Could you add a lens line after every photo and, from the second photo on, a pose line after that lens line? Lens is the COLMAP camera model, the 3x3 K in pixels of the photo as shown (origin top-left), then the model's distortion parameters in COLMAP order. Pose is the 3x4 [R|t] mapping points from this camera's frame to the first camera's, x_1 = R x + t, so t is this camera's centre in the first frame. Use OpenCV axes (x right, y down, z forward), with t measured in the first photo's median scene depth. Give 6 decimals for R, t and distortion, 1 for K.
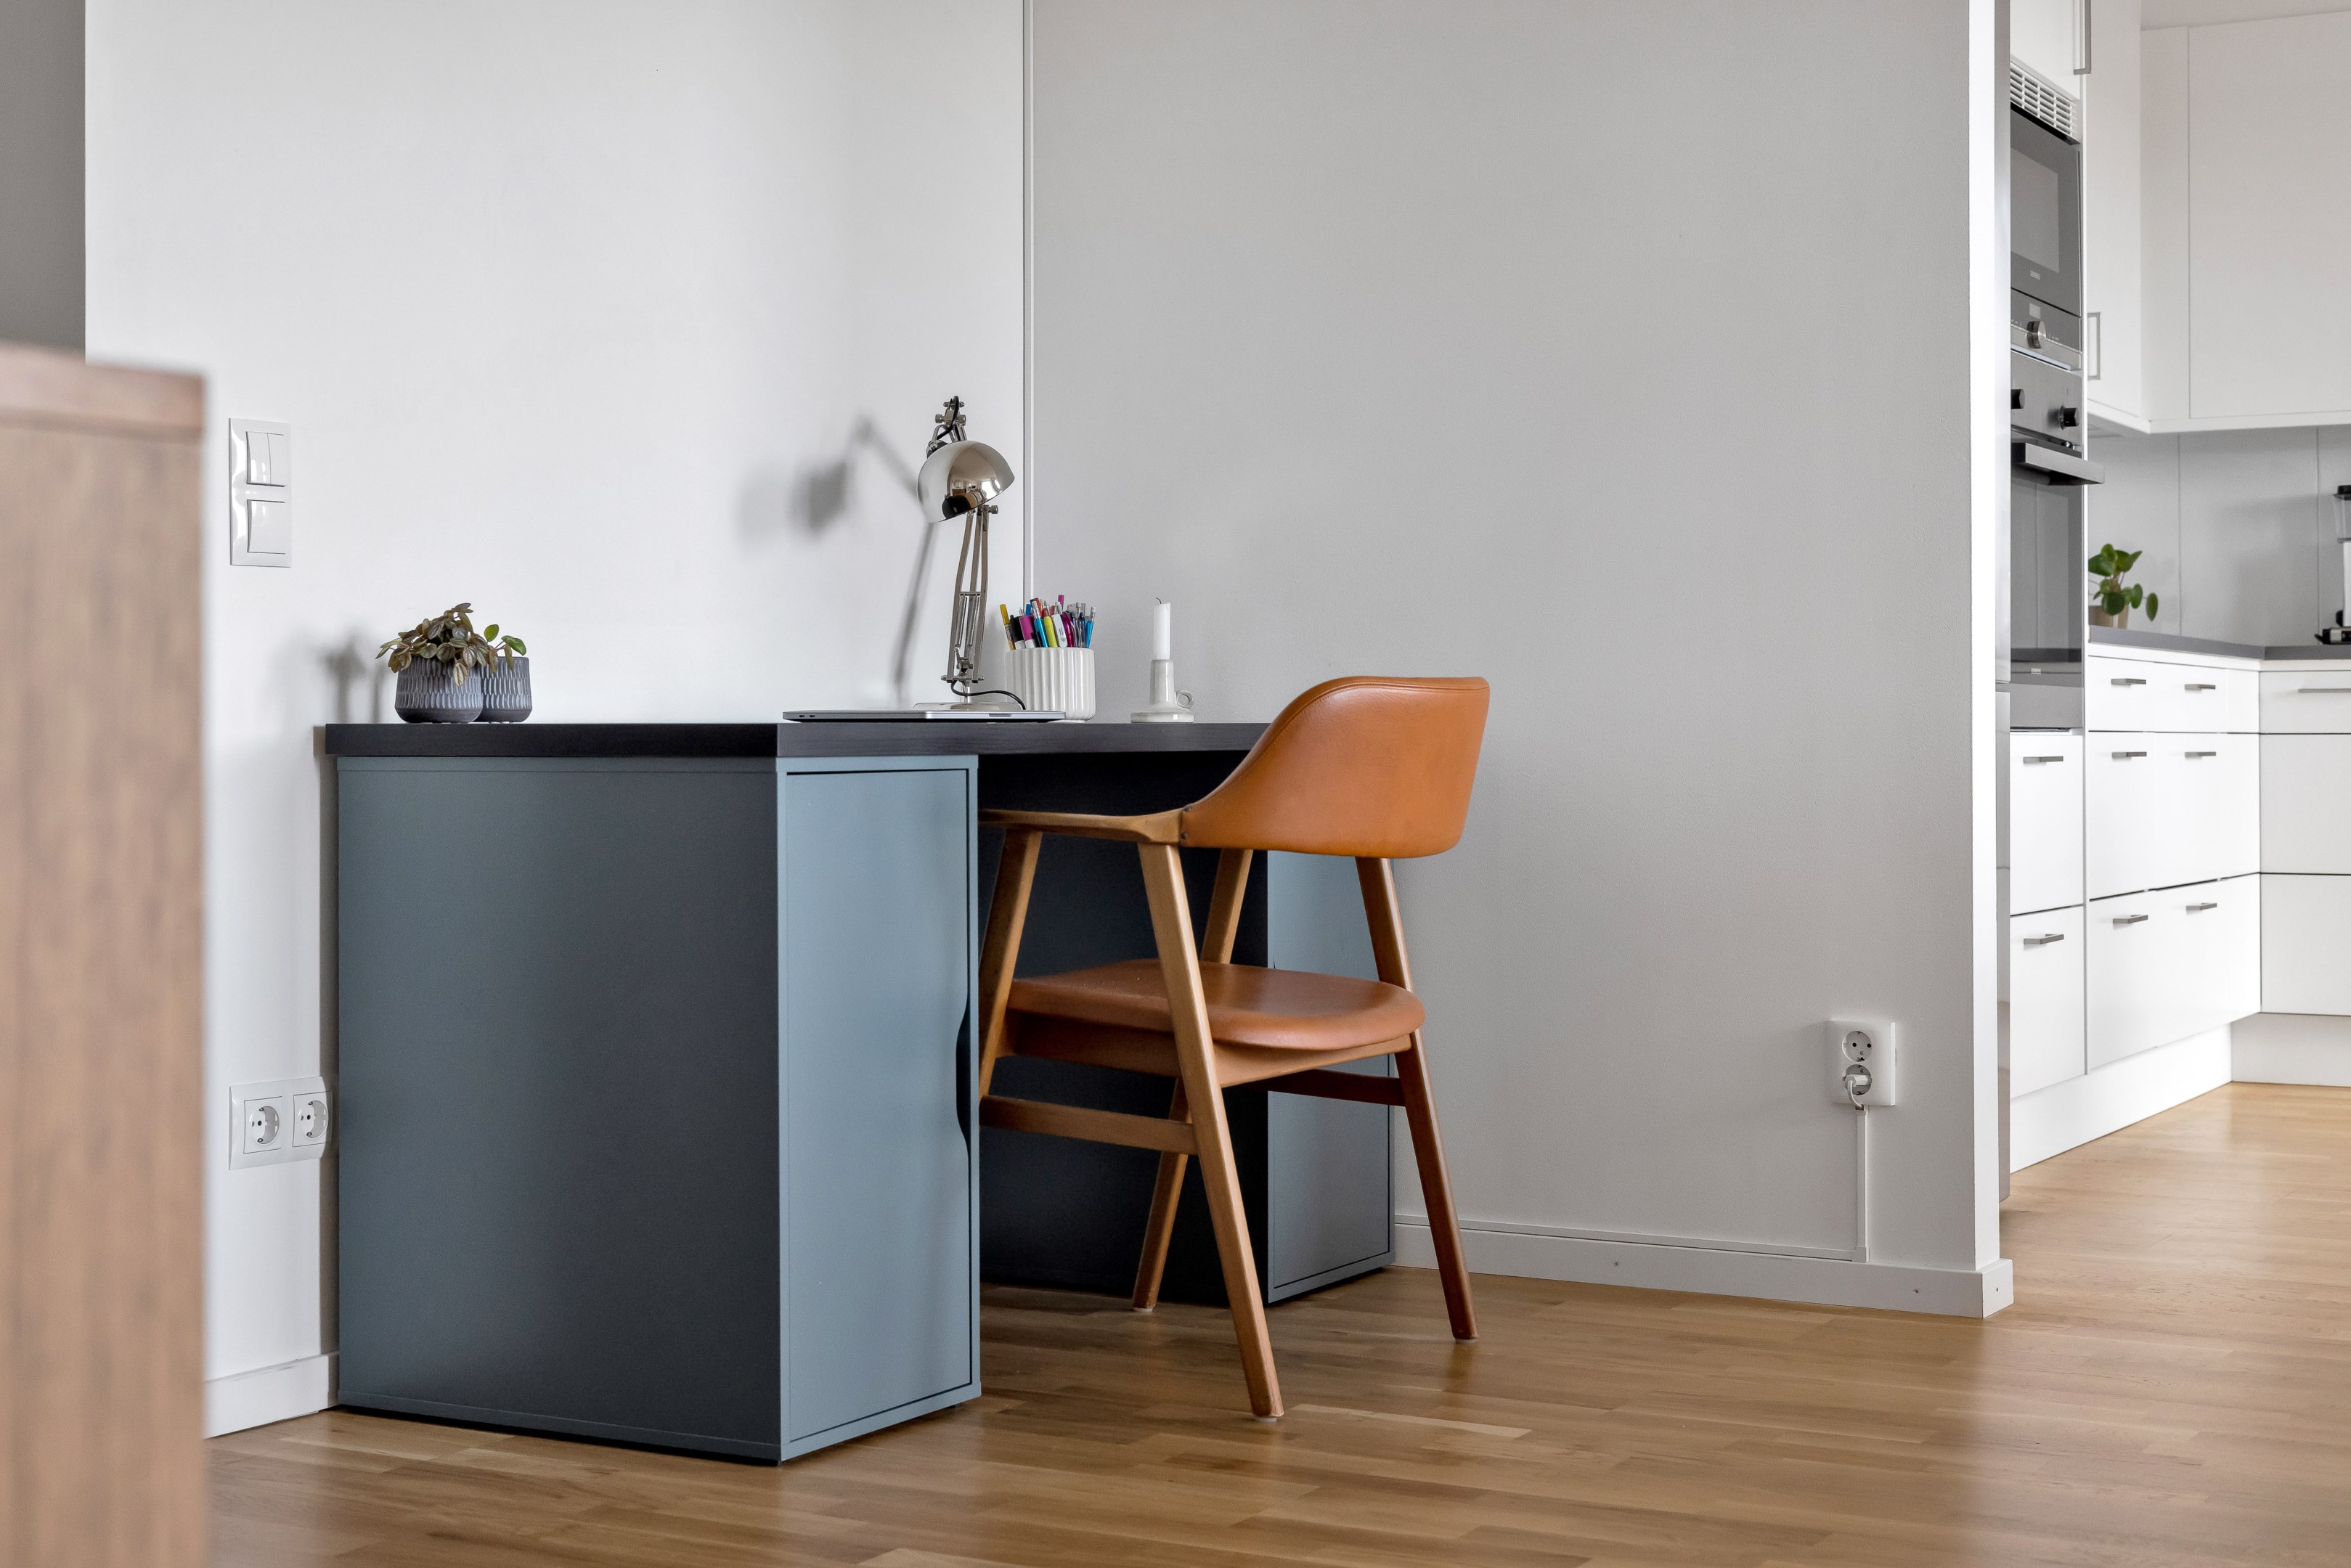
lens RADIAL K [[3299.1, 0, 1178.9], [0, 3299.1, 721.6], [0, 0, 1]] dist [0.018963, 0.003182]
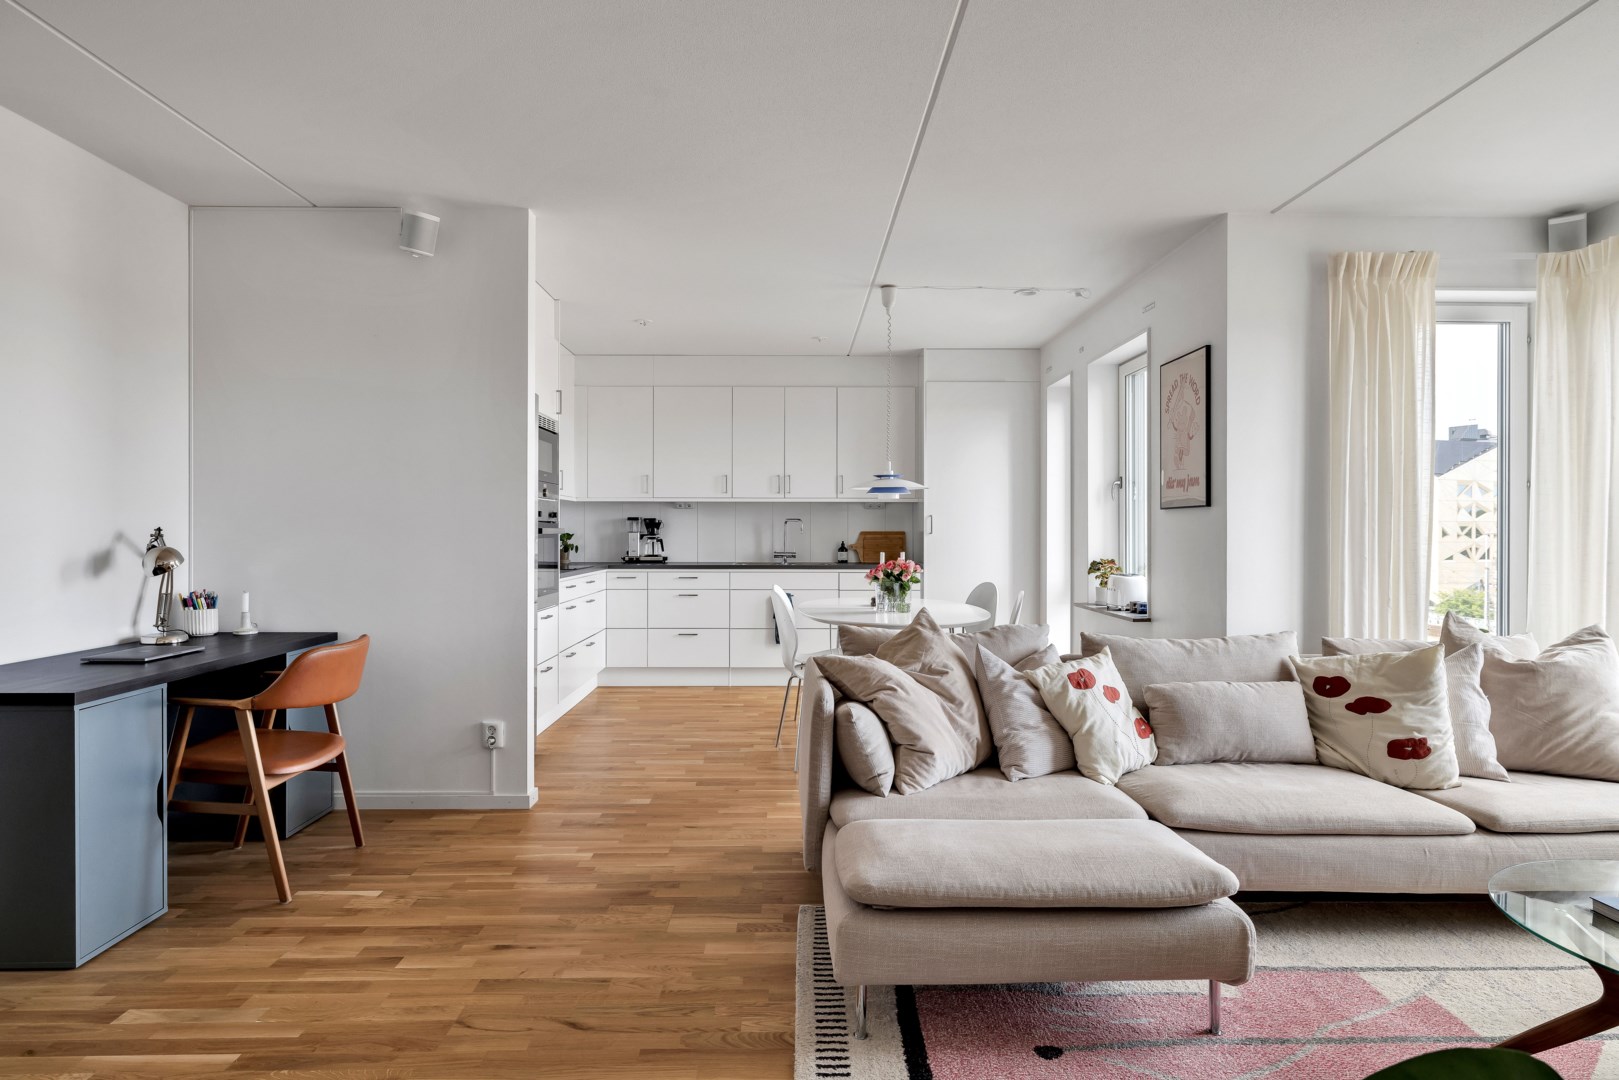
lens RADIAL K [[936.5, 0, 810.1], [0, 936.5, 530.7], [0, 0, 1]] dist [0.001459, 0.002652]
pose [[0.860118, 0.003205, 0.510085, 0.001488], [-0.006883, 0.999962, 0.005324, -0.107046], [-0.510049, -0.008091, 0.860107, 0.034880]]
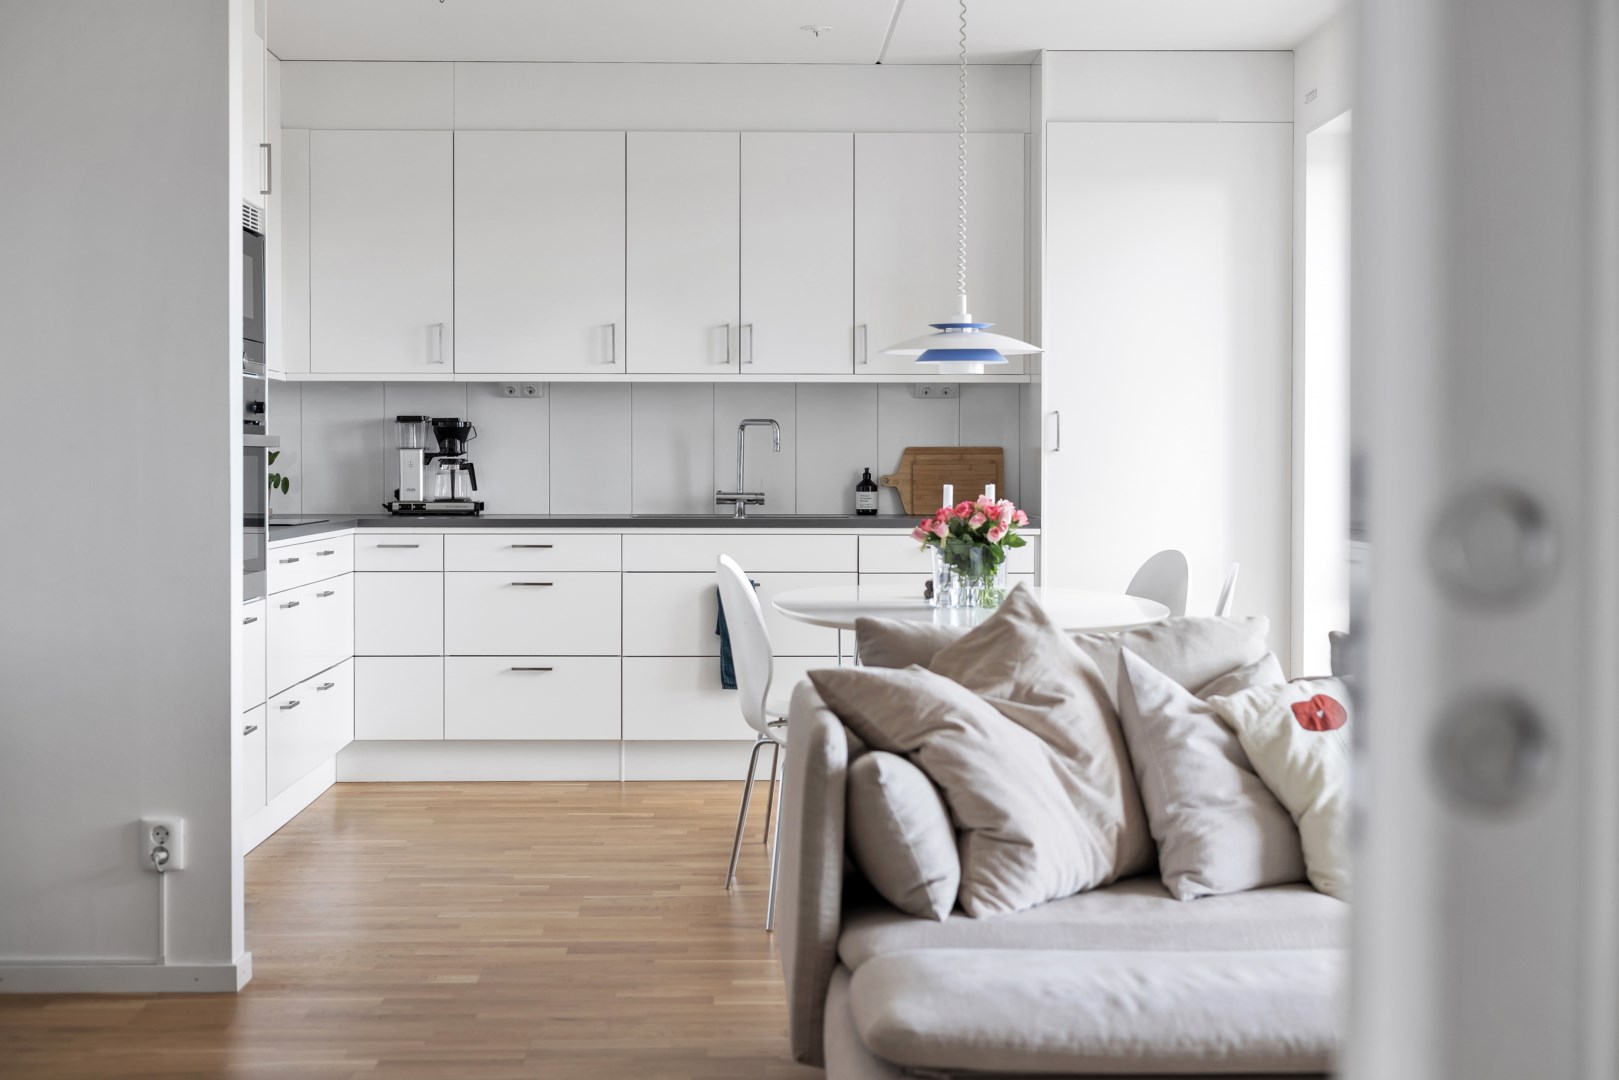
lens RADIAL K [[2272.1, 0, 811.8], [0, 2272.1, 497.0], [0, 0, 1]] dist [0.018963, 0.003182]
pose [[0.855269, -0.005207, 0.518158, -0.102776], [-0.007057, 0.999740, 0.021695, -0.095956], [-0.518136, -0.022212, 0.855010, -0.132629]]
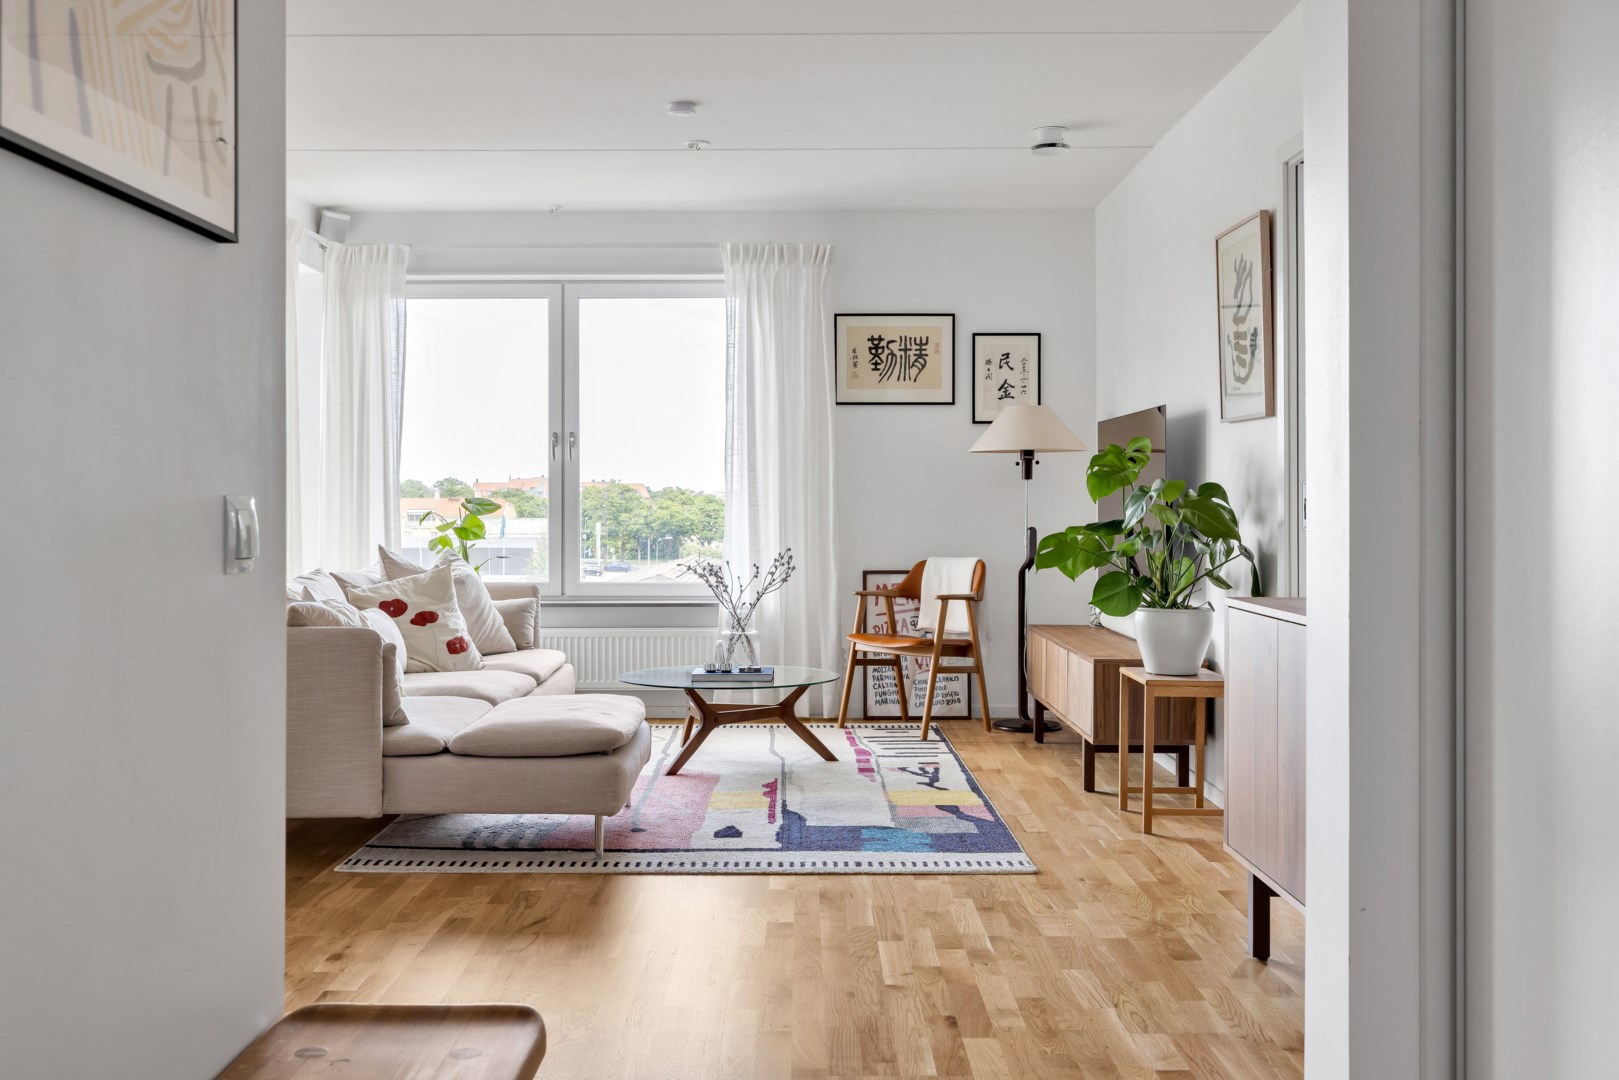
lens RADIAL K [[1568.7, 0, 807.8], [0, 1568.7, 498.5], [0, 0, 1]] dist [-0.000382, 0.002259]
pose [[-0.497134, 0.006050, 0.867652, -0.736118], [-0.004324, 0.999946, -0.009450, -0.070260], [-0.867663, -0.008450, -0.497081, 0.880767]]
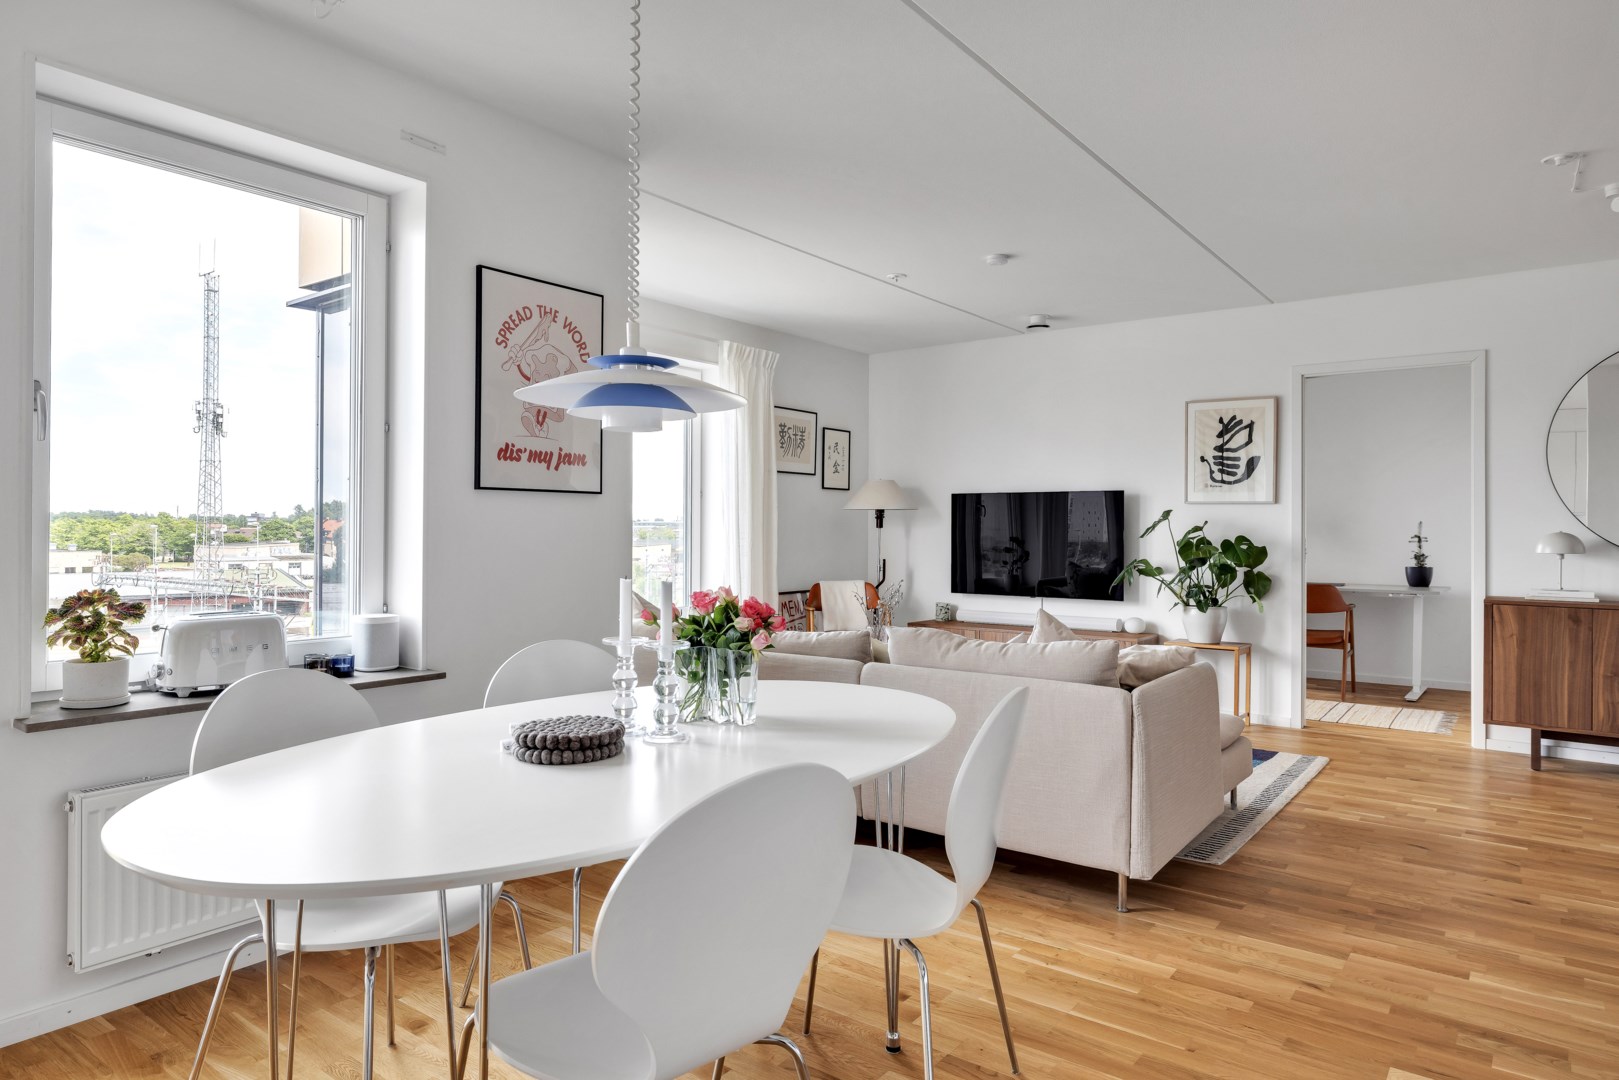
lens RADIAL K [[972.5, 0, 807.4], [0, 972.5, 523.7], [0, 0, 1]] dist [-0.003362, 0.001530]
pose [[-0.990941, -0.002170, 0.134280, 0.574404], [-0.003981, 0.999905, -0.013221, -0.094321], [-0.134239, -0.013635, -0.990855, 1.463813]]
